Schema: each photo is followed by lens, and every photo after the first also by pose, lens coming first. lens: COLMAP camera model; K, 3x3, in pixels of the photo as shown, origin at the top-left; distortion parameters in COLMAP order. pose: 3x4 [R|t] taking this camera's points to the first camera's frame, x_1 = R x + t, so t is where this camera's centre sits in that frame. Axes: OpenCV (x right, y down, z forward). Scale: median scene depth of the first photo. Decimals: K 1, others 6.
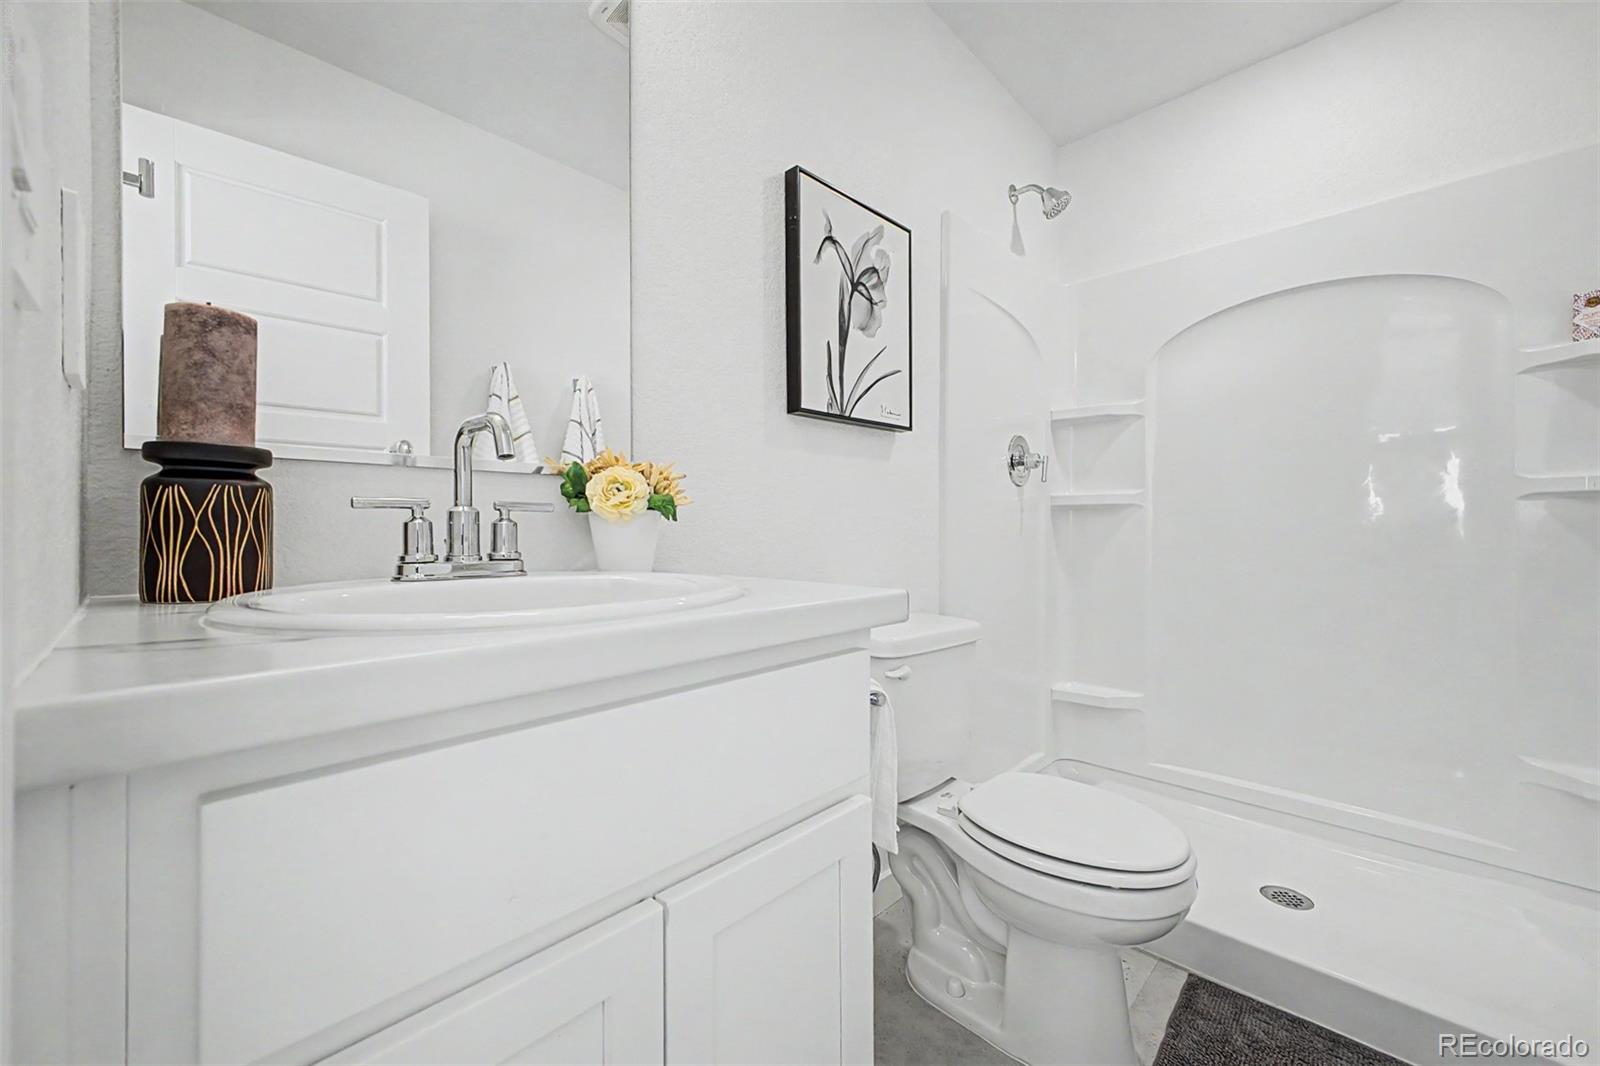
lens RADIAL K [[631.8, 0, 798.7], [0, 631.8, 529.7], [0, 0, 1]] dist [0.018290, -0.005877]
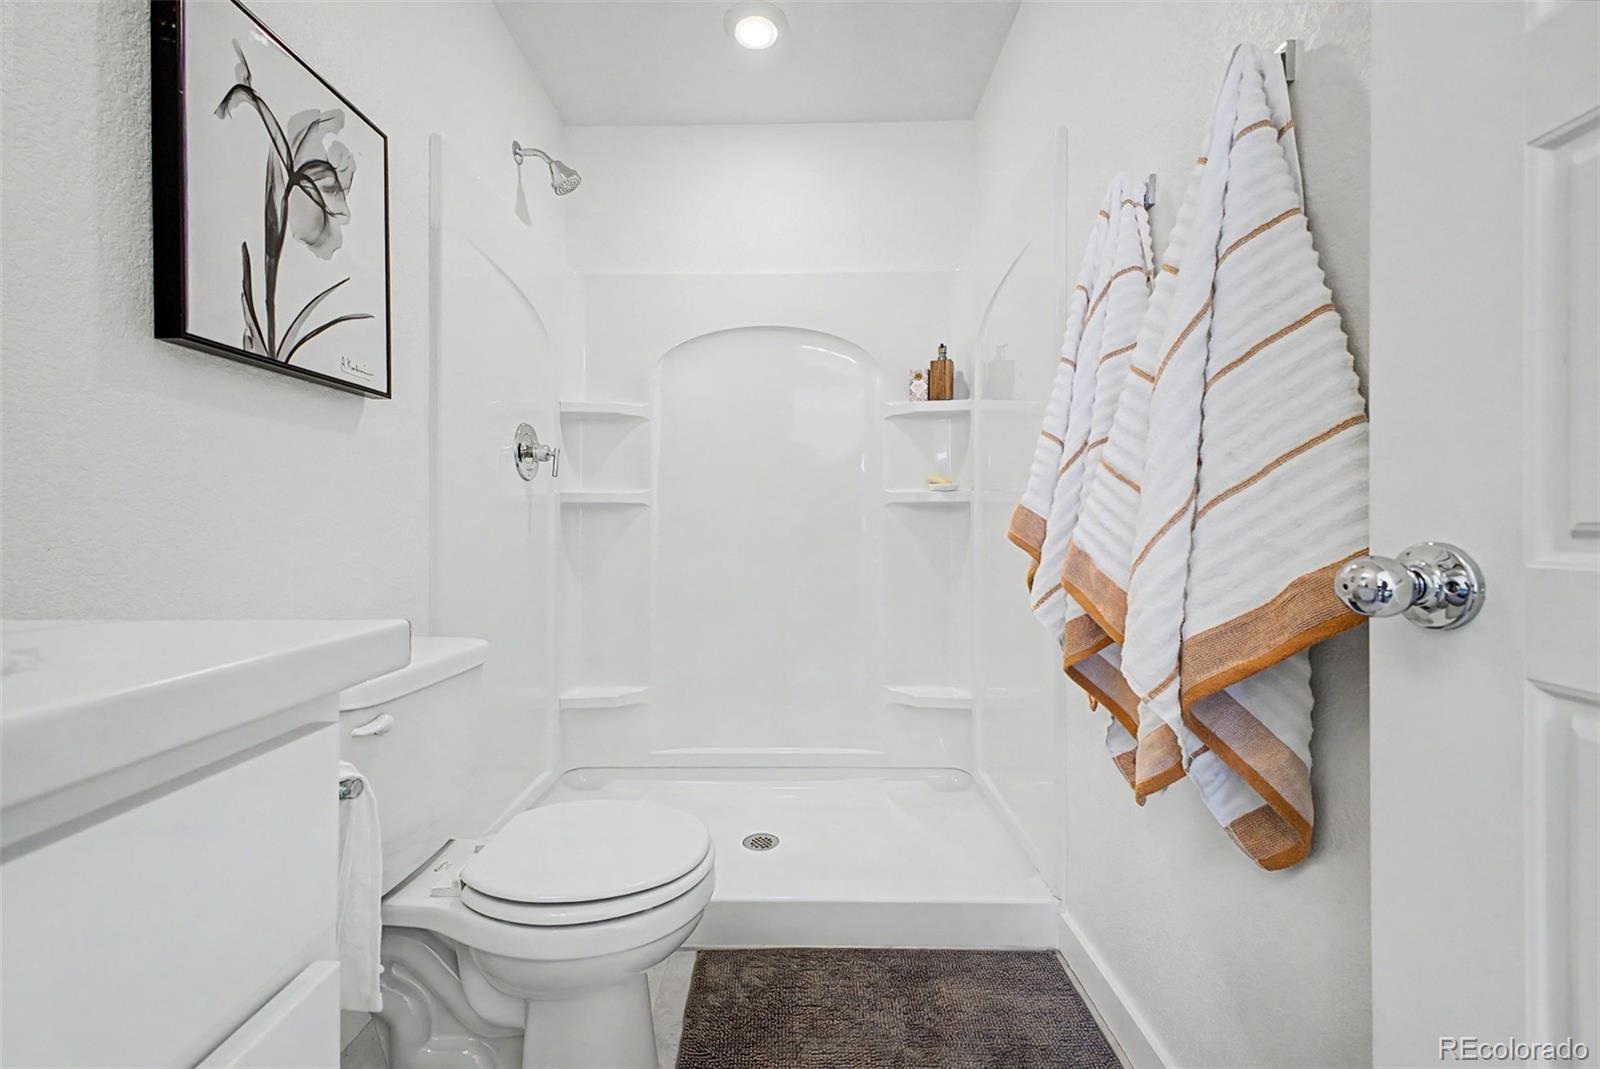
lens RADIAL K [[631.8, 0, 794.6], [0, 631.8, 524.6], [0, 0, 1]] dist [0.018290, -0.005877]
pose [[0.720344, 0.002724, 0.693612, -0.001356], [0.001147, 0.999986, -0.005118, -0.000738], [-0.693616, 0.004483, 0.720331, 0.122525]]
